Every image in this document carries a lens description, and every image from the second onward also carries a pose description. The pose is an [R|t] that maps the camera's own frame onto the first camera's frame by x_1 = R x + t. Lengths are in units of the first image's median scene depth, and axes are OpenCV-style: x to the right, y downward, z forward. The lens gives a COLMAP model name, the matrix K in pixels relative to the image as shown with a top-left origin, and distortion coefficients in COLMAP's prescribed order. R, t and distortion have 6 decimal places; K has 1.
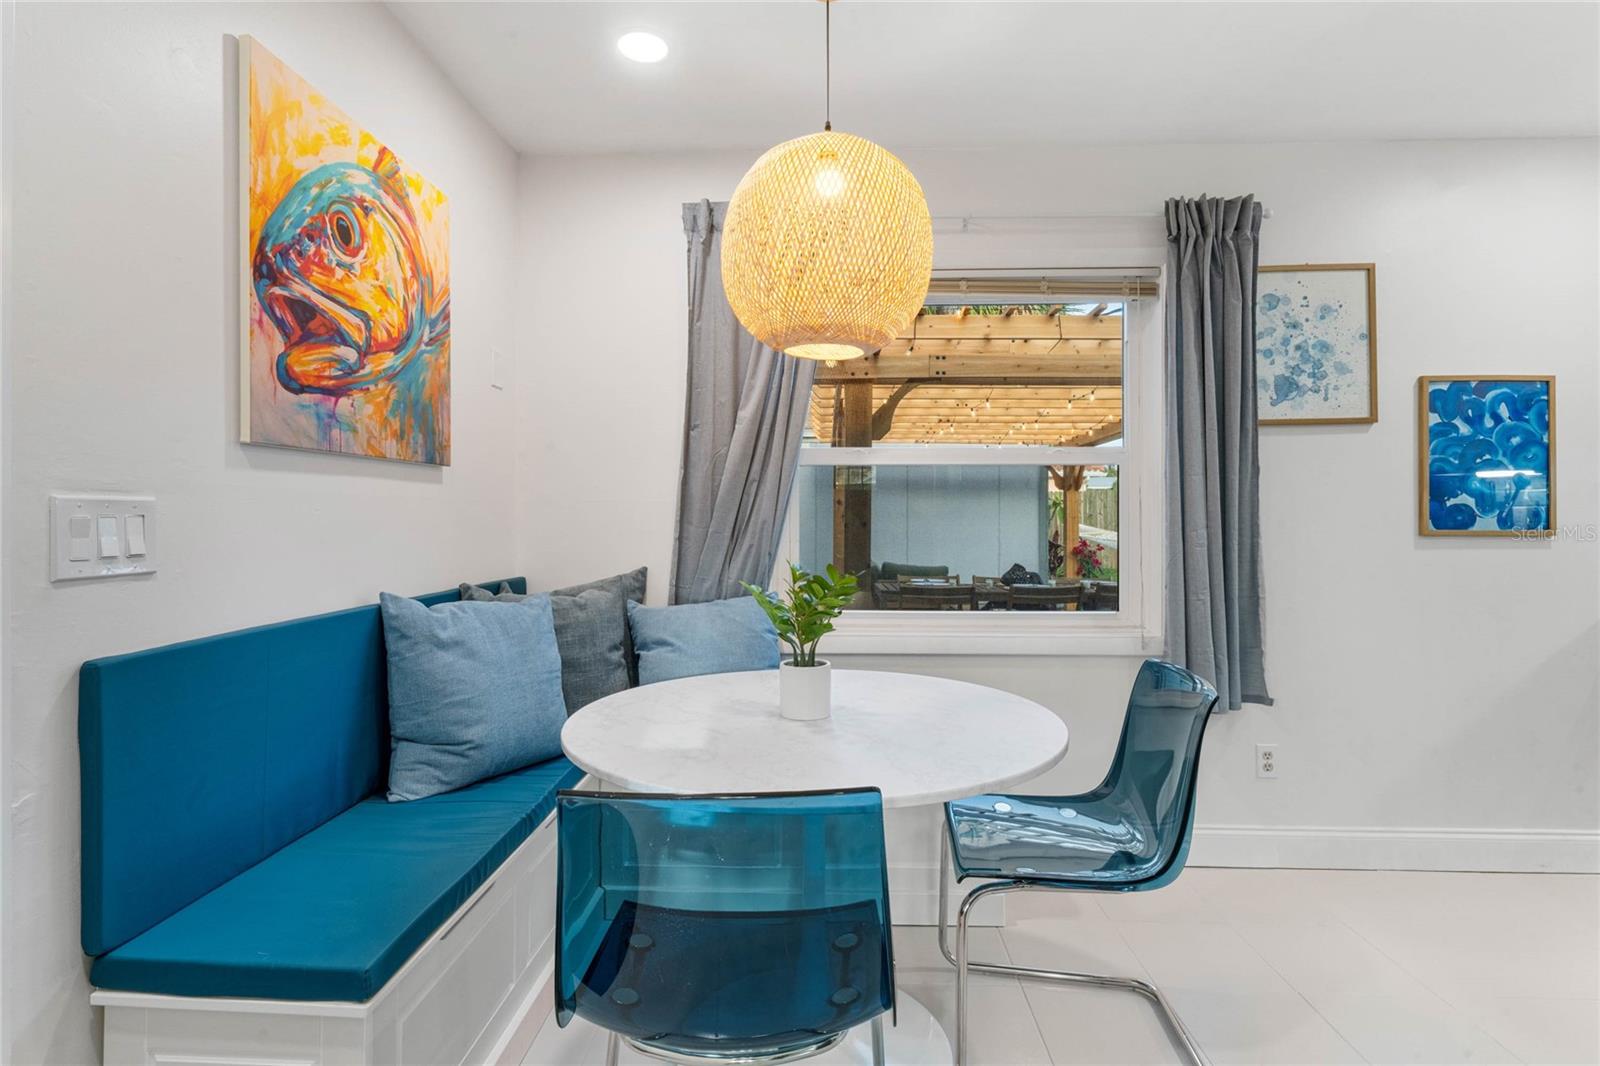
lens RADIAL K [[790.0, 0, 796.1], [0, 790.0, 507.3], [0, 0, 1]] dist [0.000728, 0.000184]
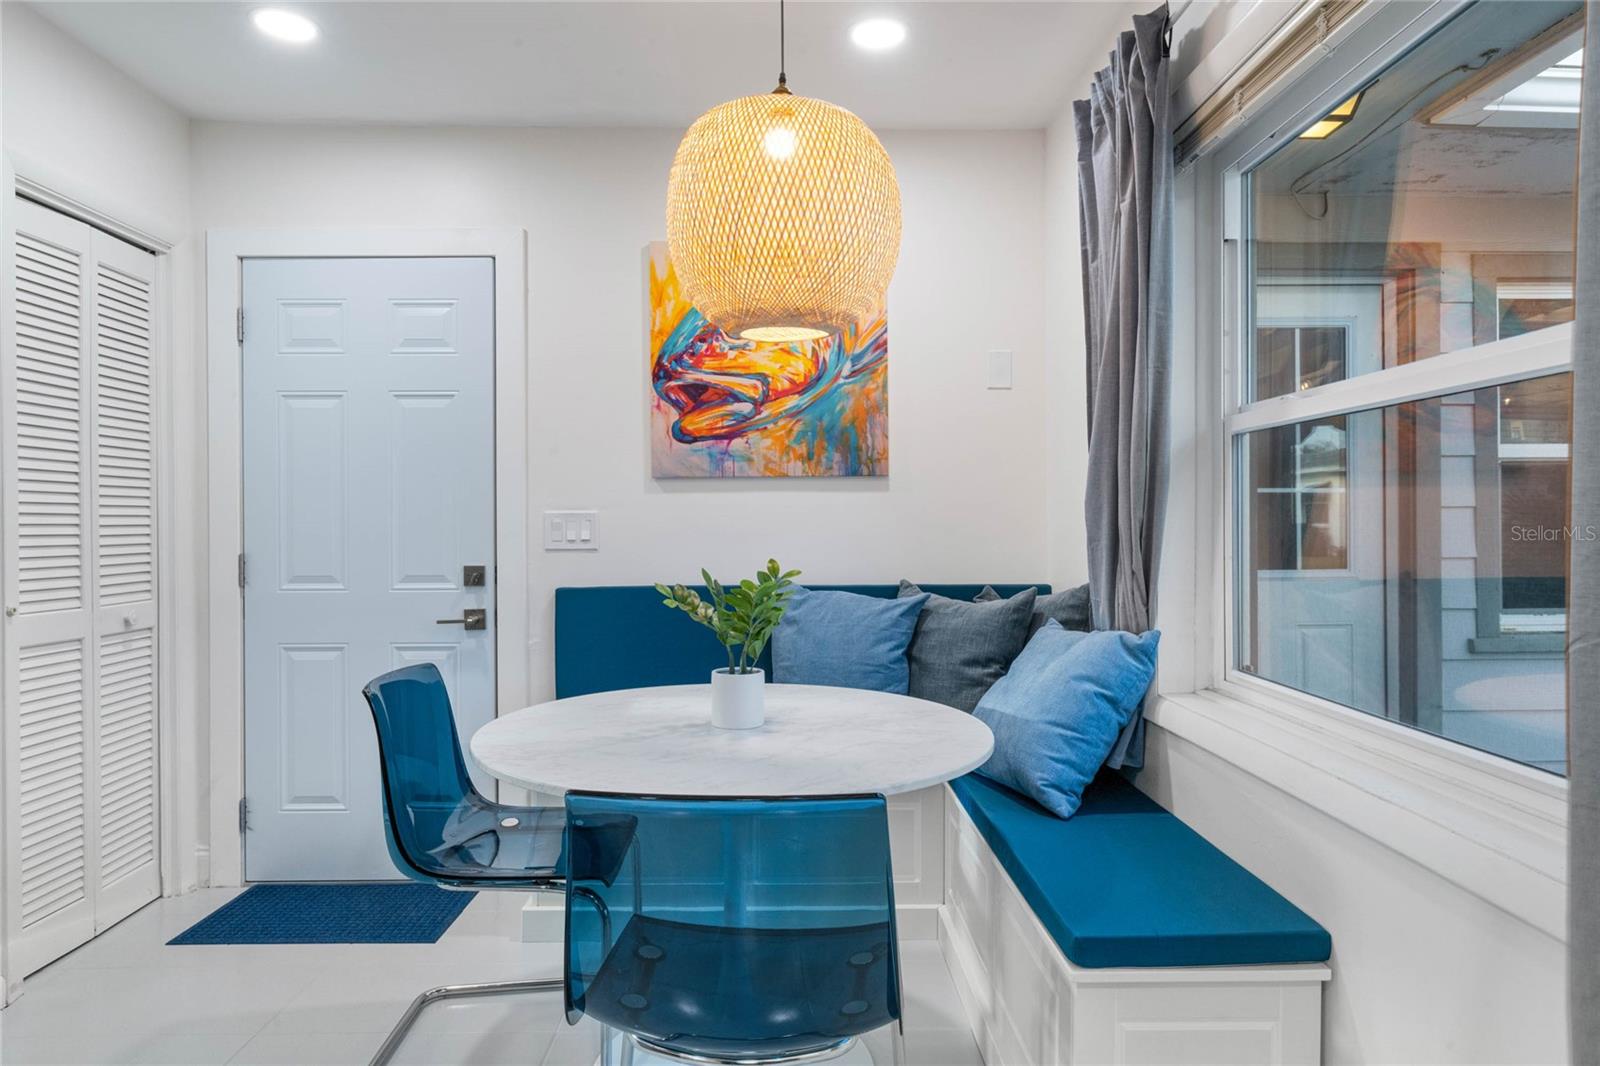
lens RADIAL K [[932.1, 0, 799.6], [0, 932.1, 530.6], [0, 0, 1]] dist [-0.003476, -0.003513]
pose [[0.053484, 0.006241, -0.998549, 1.170608], [0.015557, 0.999854, 0.007082, 0.020404], [0.998447, -0.015913, 0.053379, 1.042762]]
